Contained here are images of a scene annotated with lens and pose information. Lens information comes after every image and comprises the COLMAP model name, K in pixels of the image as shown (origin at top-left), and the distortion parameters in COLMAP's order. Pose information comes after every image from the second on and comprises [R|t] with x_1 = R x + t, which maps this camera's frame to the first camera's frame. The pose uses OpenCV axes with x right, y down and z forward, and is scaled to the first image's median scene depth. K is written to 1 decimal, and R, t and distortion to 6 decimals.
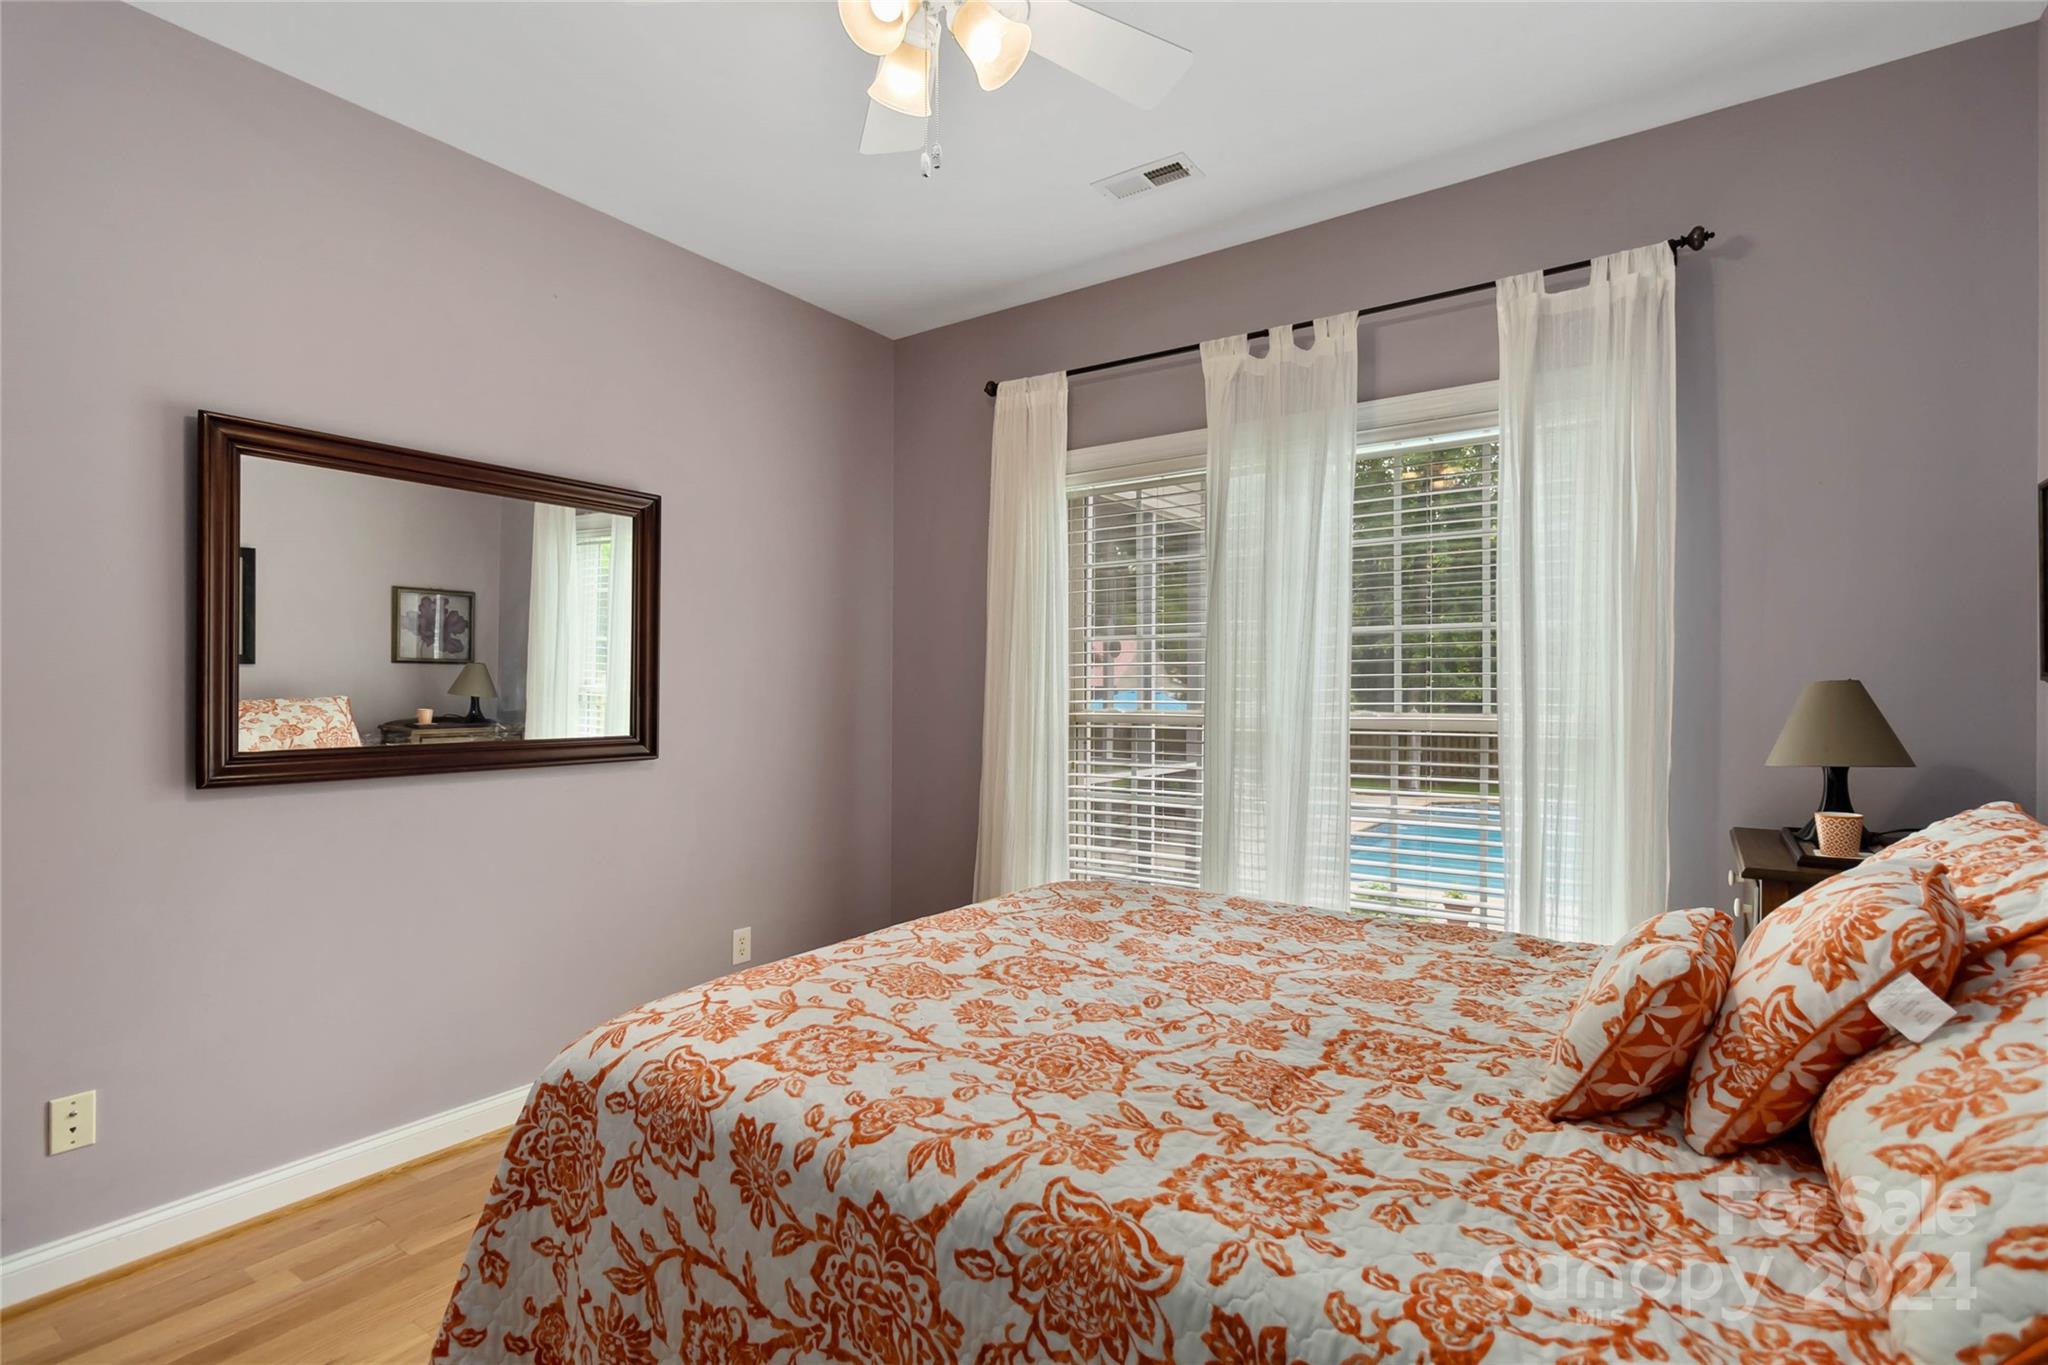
lens RADIAL K [[963.7, 0, 1019.9], [0, 963.7, 701.7], [0, 0, 1]] dist [0.002496, 0.000261]
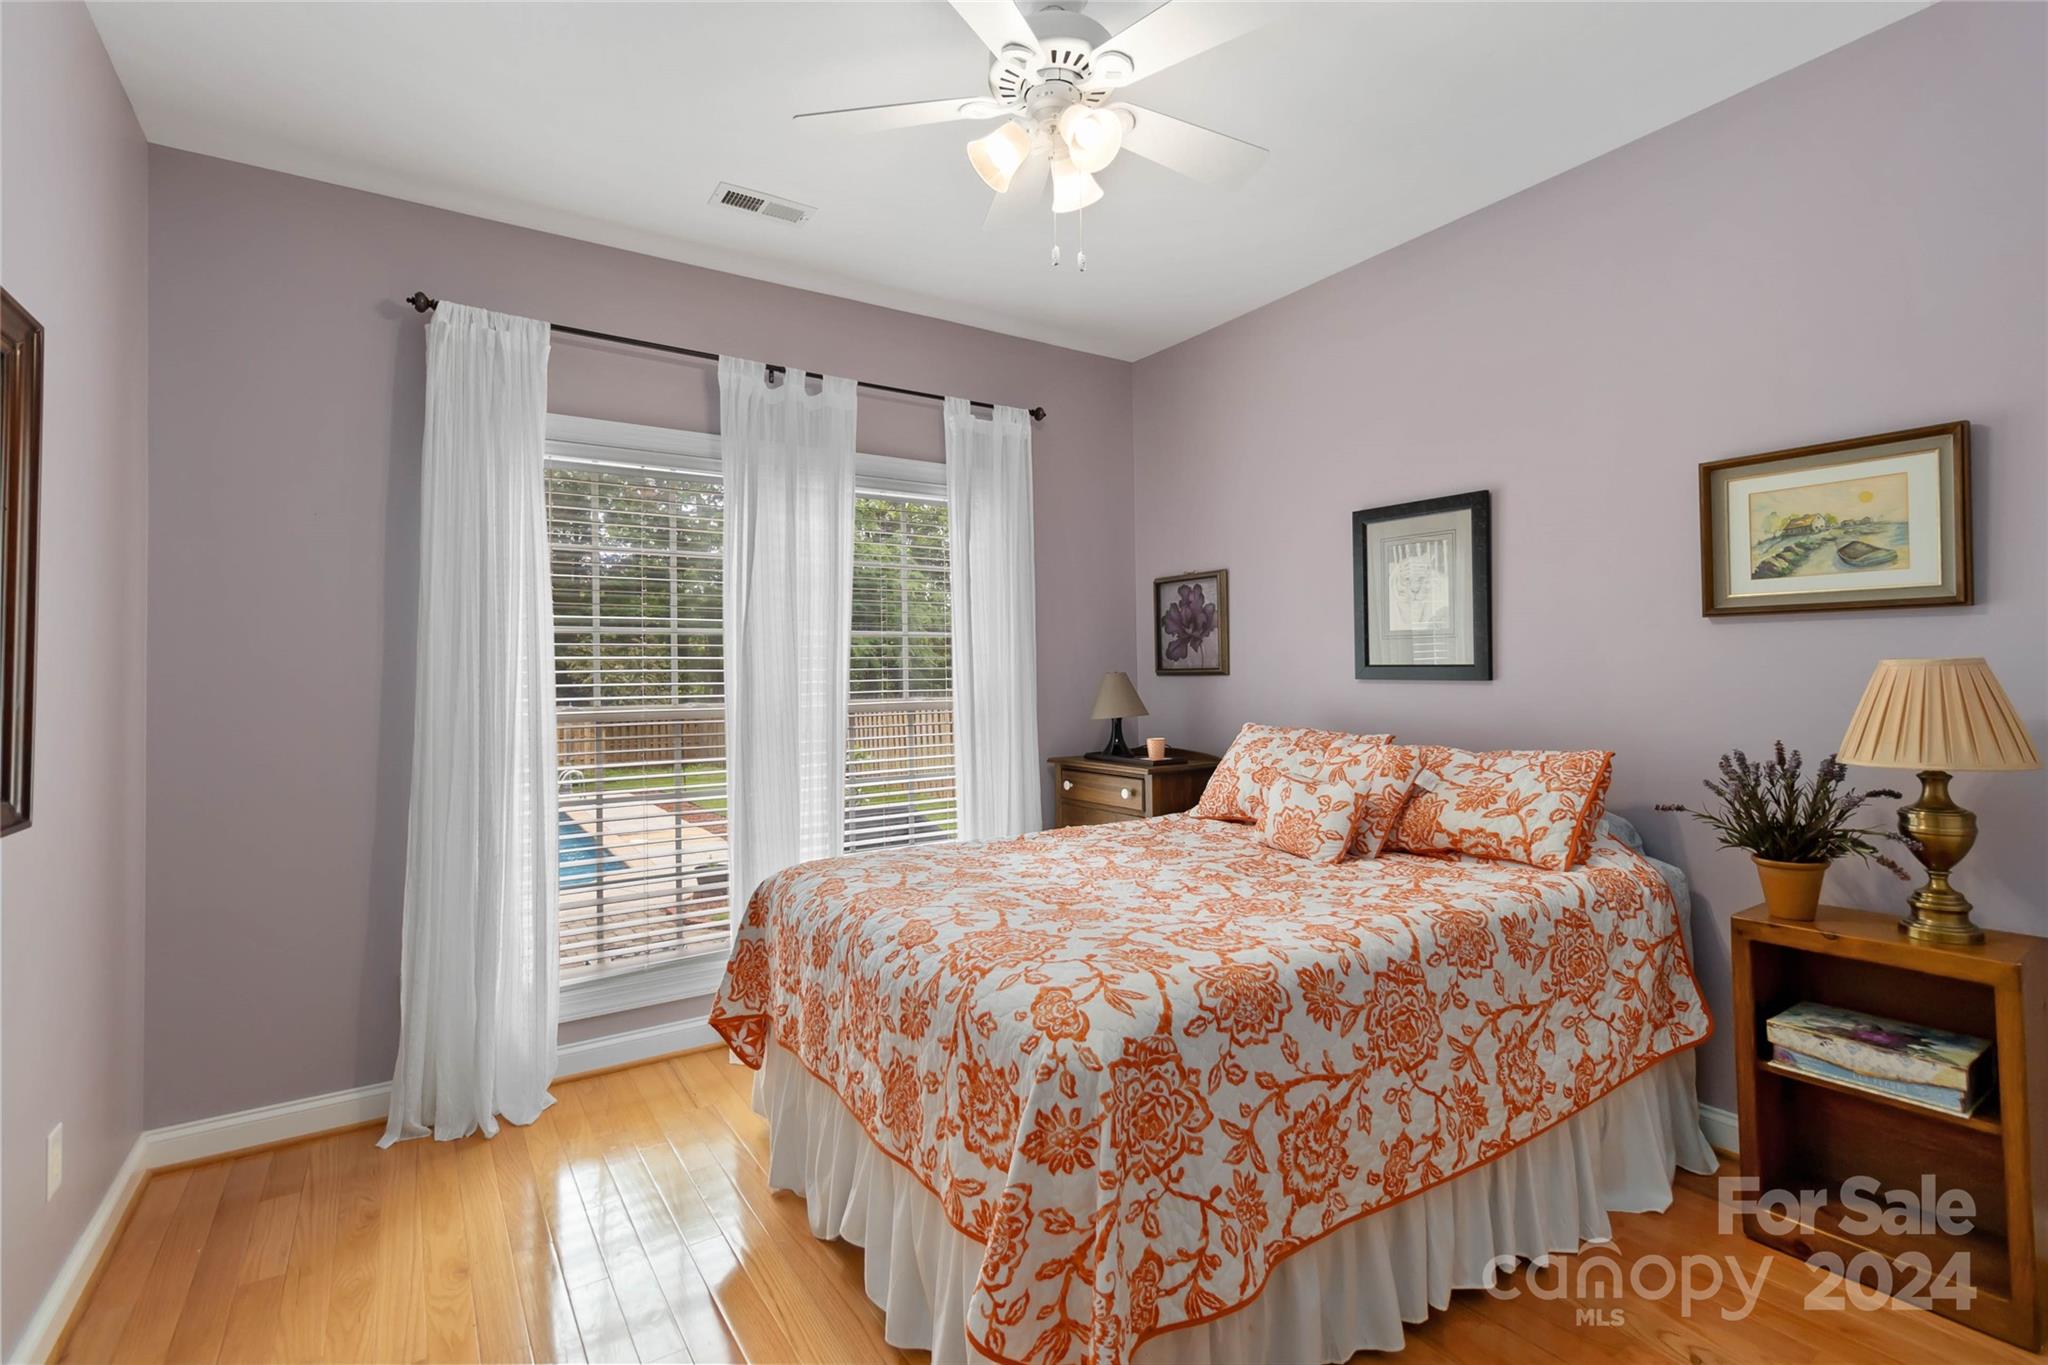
lens RADIAL K [[959.6, 0, 1016.7], [0, 959.6, 673.9], [0, 0, 1]] dist [-0.001563, 0.000416]
pose [[0.366002, -0.001849, 0.930612, -0.753887], [0.027578, 0.999580, -0.008861, -0.005135], [-0.930205, 0.028908, 0.365899, 0.362422]]
